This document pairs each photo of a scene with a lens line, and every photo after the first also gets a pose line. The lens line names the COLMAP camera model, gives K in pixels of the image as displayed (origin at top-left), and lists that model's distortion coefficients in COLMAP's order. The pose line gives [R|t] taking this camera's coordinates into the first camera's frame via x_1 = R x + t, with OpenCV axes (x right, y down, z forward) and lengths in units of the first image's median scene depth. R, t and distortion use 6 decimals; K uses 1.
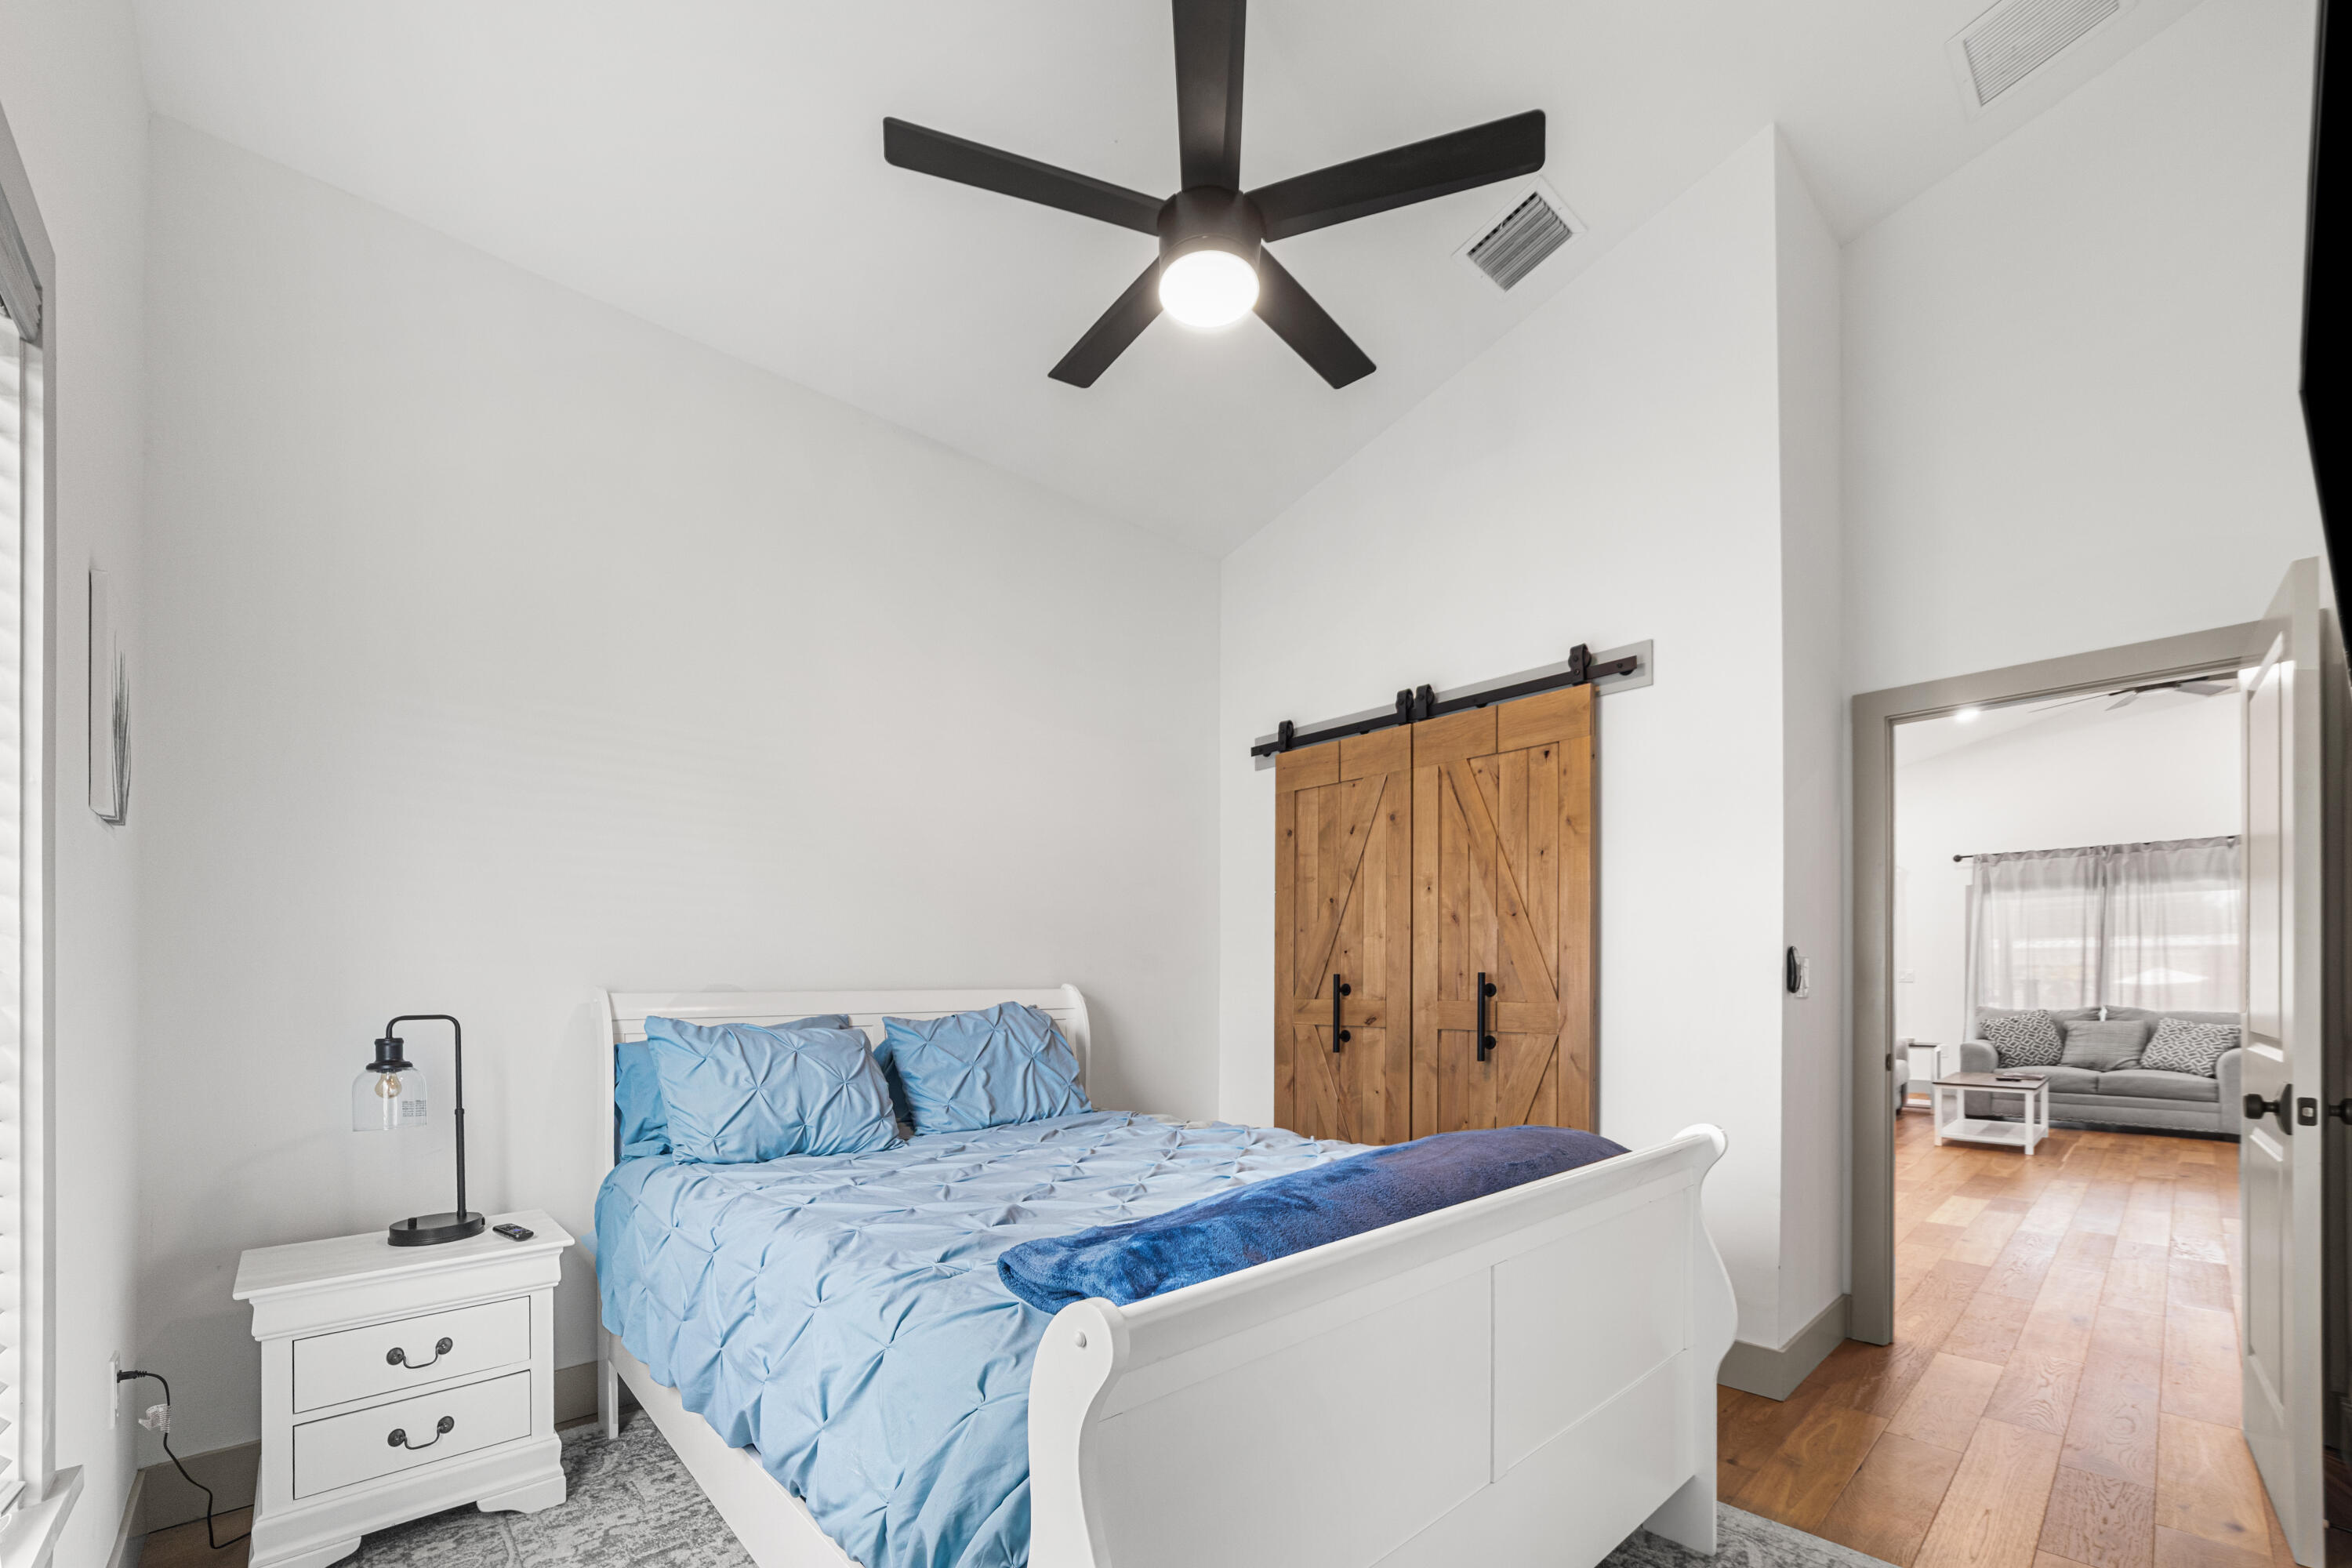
lens RADIAL K [[920.3, 0, 1185.4], [0, 920.3, 976.6], [0, 0, 1]] dist [-0.015385, 0.003496]
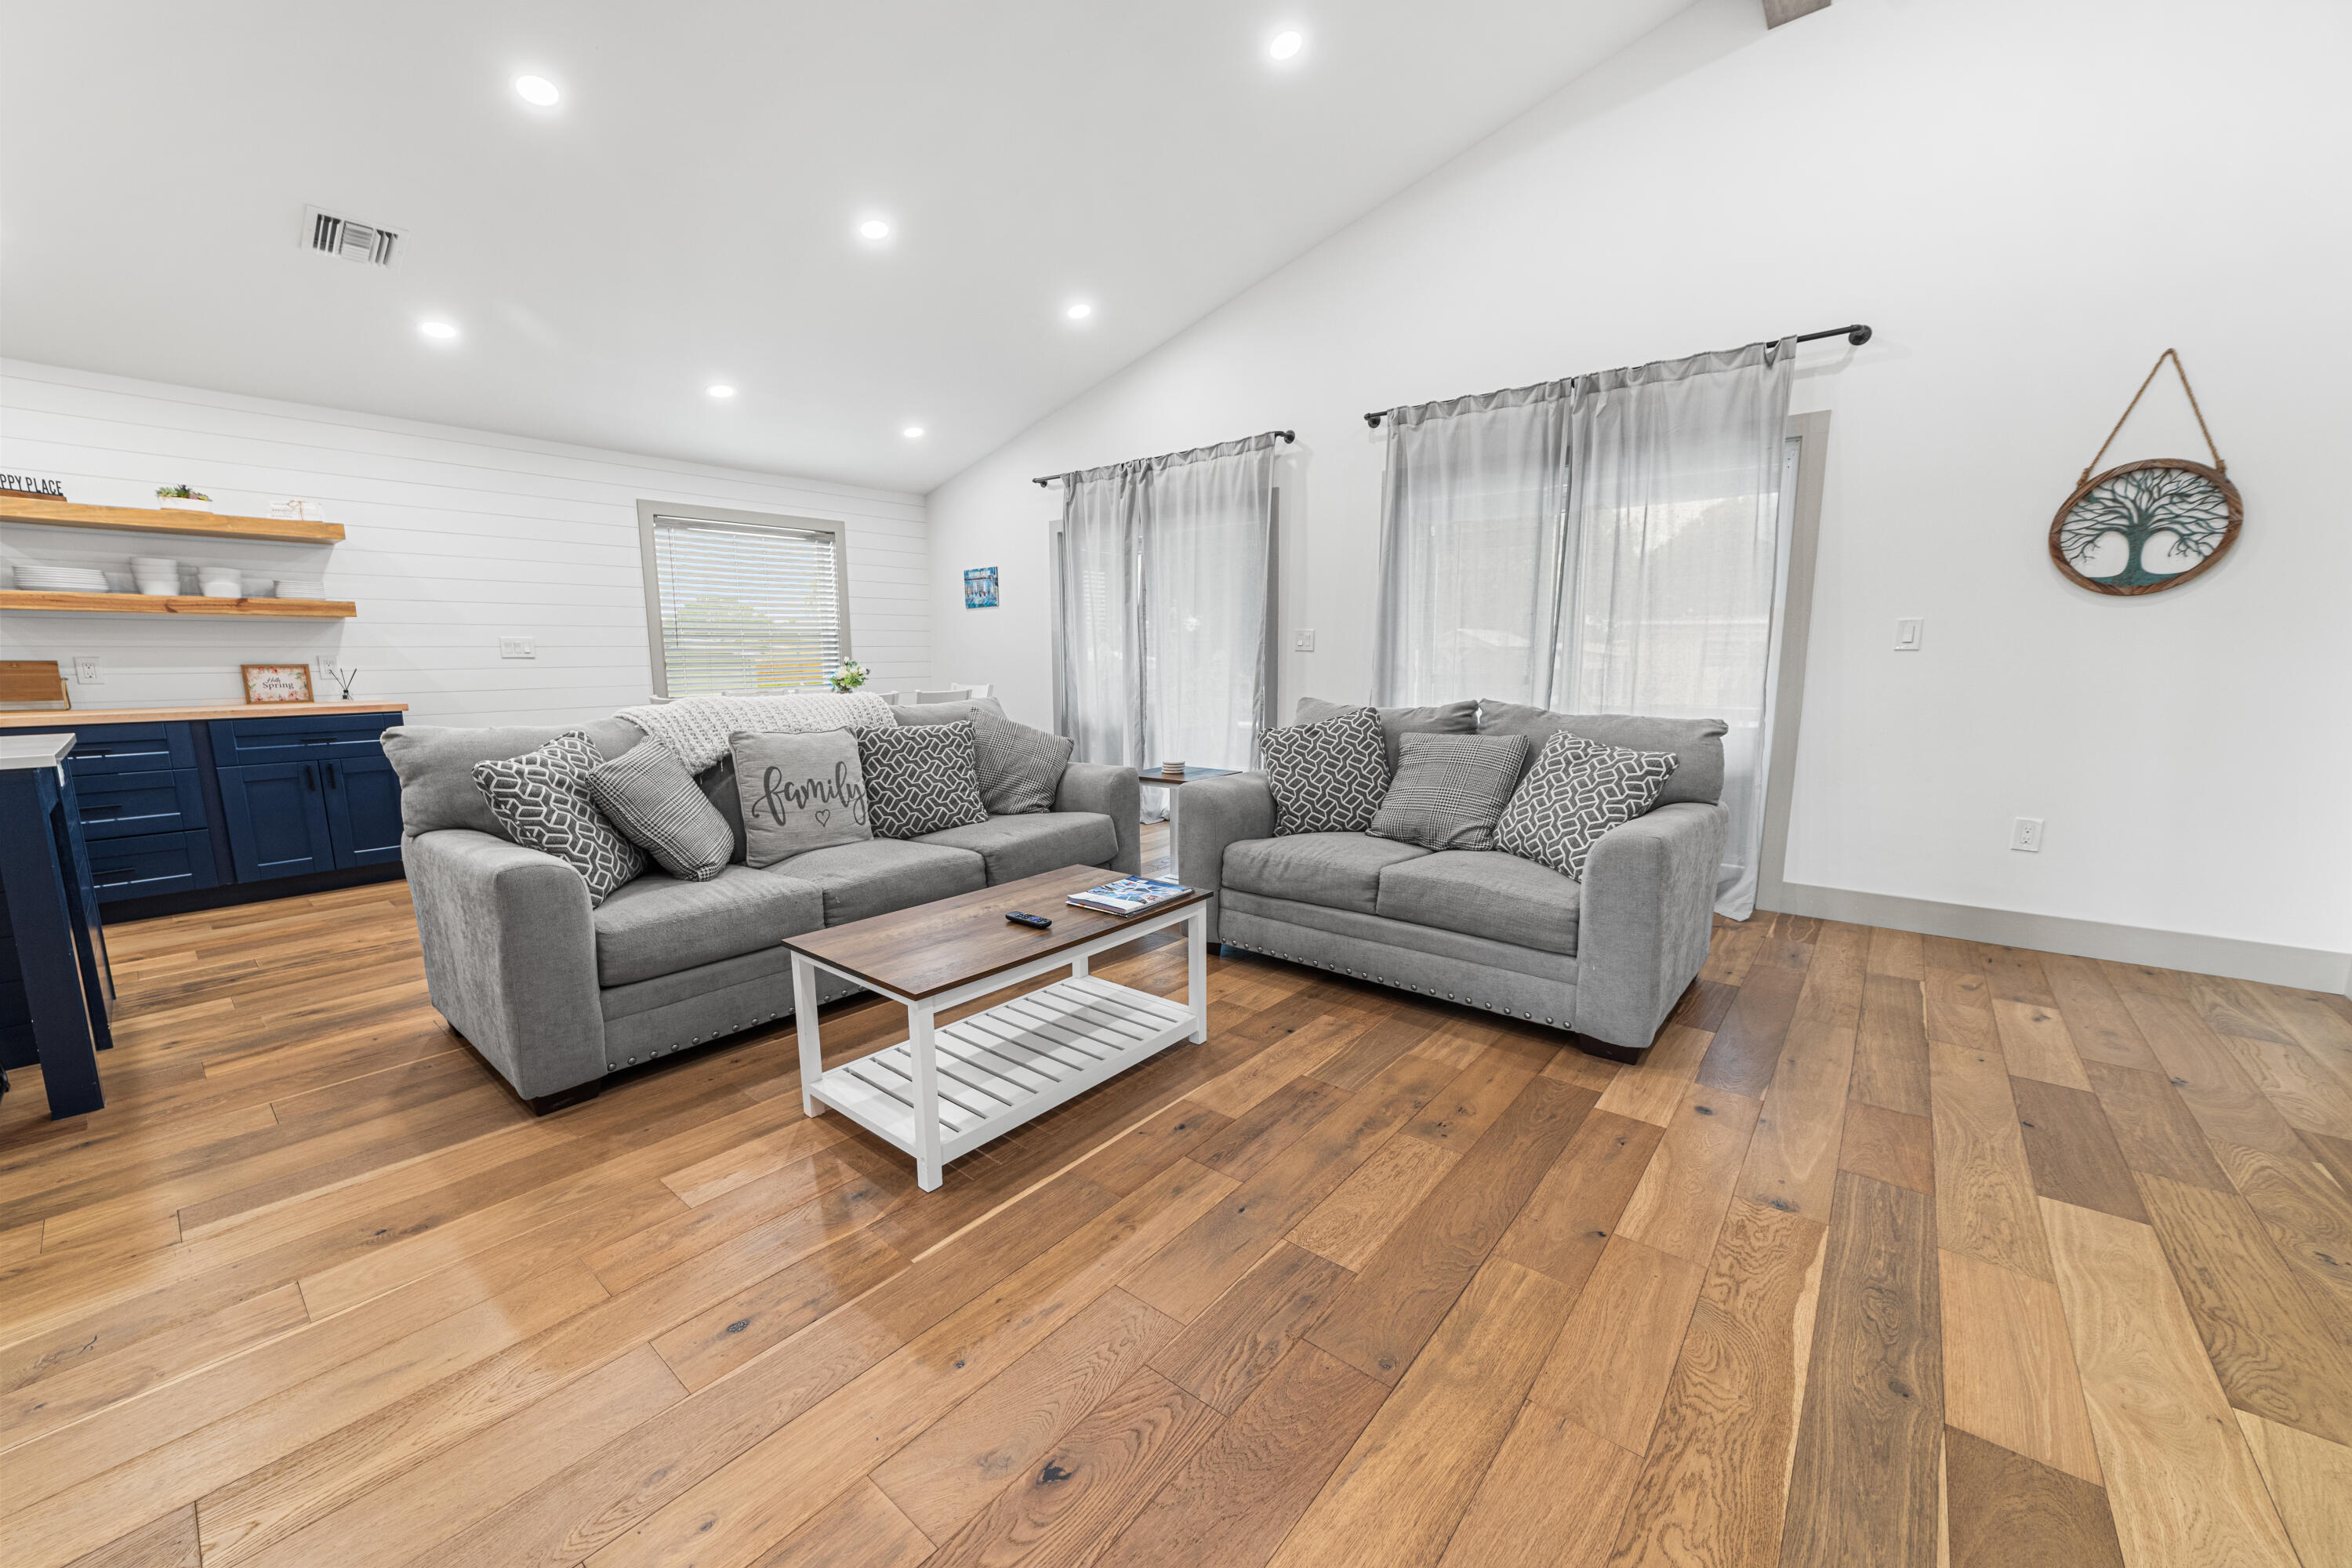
lens RADIAL K [[894.9, 0, 1168.2], [0, 894.9, 790.0], [0, 0, 1]] dist [-0.021865, 0.006765]
pose [[0.989337, -0.022008, 0.143972, 0.738804], [0.000024, 0.988542, 0.150943, 0.008038], [-0.145644, -0.149330, 0.978002, 0.536225]]
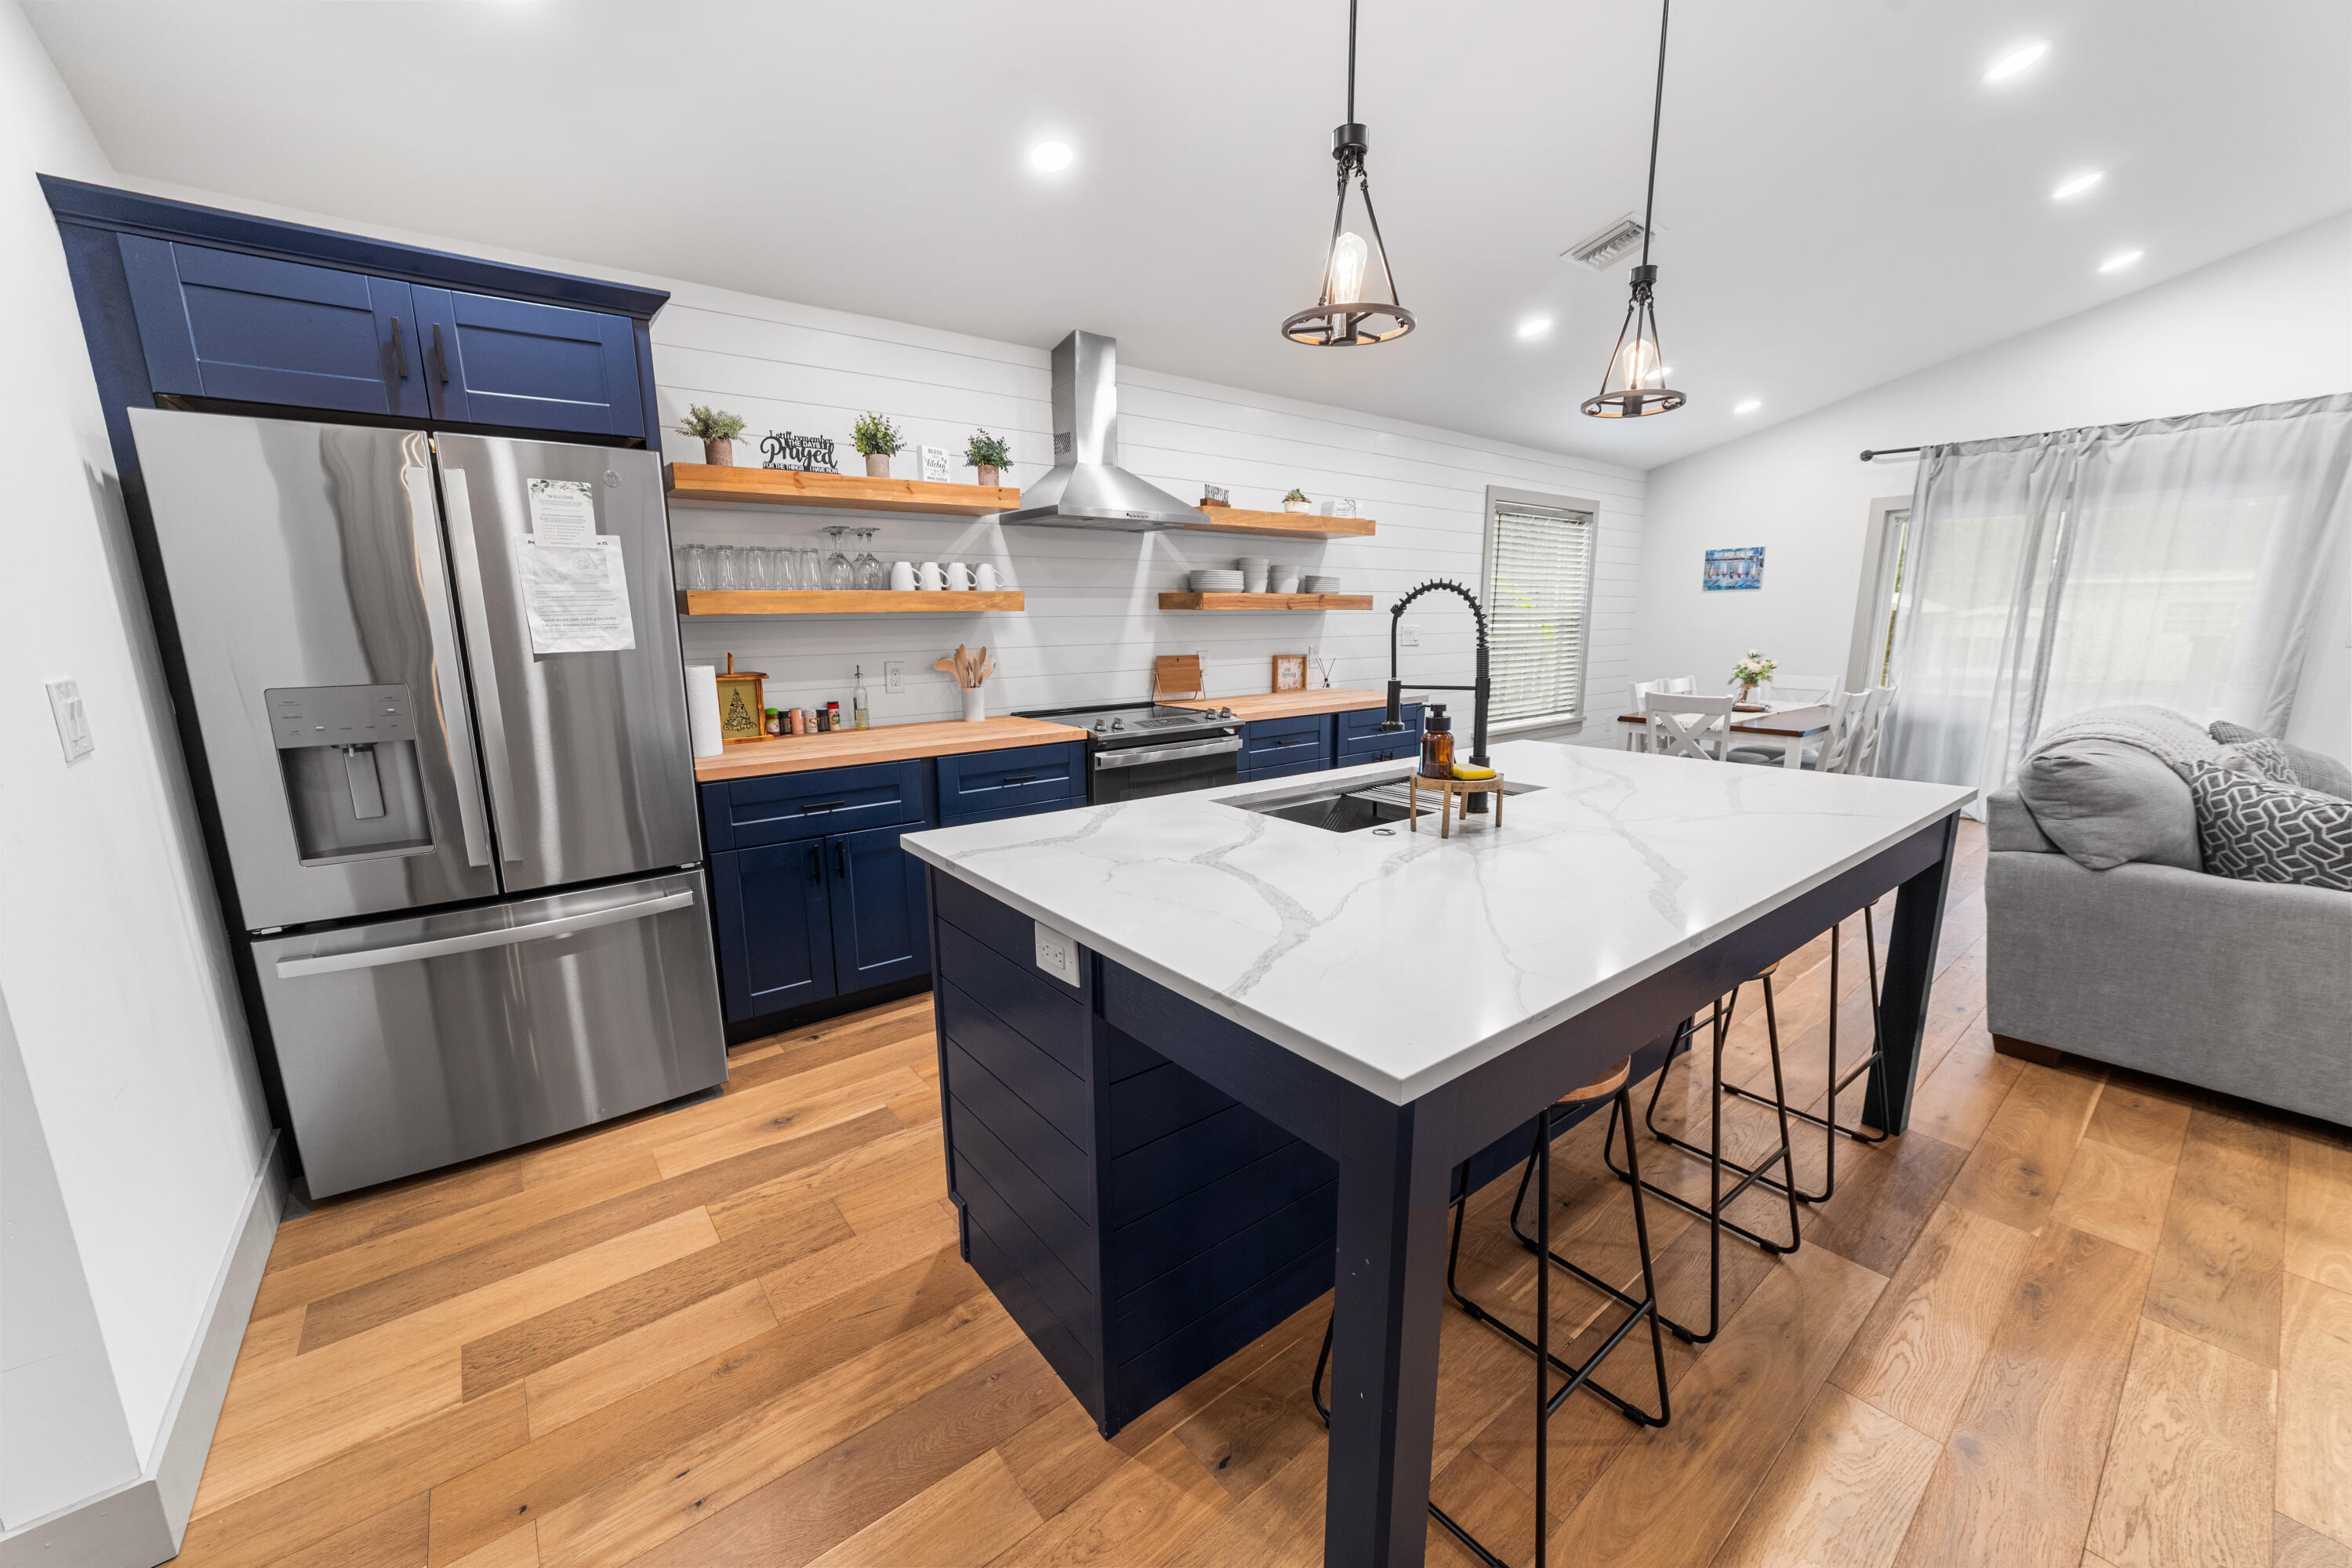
lens RADIAL K [[894.9, 0, 1174.4], [0, 894.9, 795.1], [0, 0, 1]] dist [-0.021865, 0.006765]
pose [[0.998074, 0.011284, -0.061004, 0.211553], [0.001161, 0.979750, 0.200223, -0.015486], [0.062027, -0.199908, 0.977849, 0.568632]]
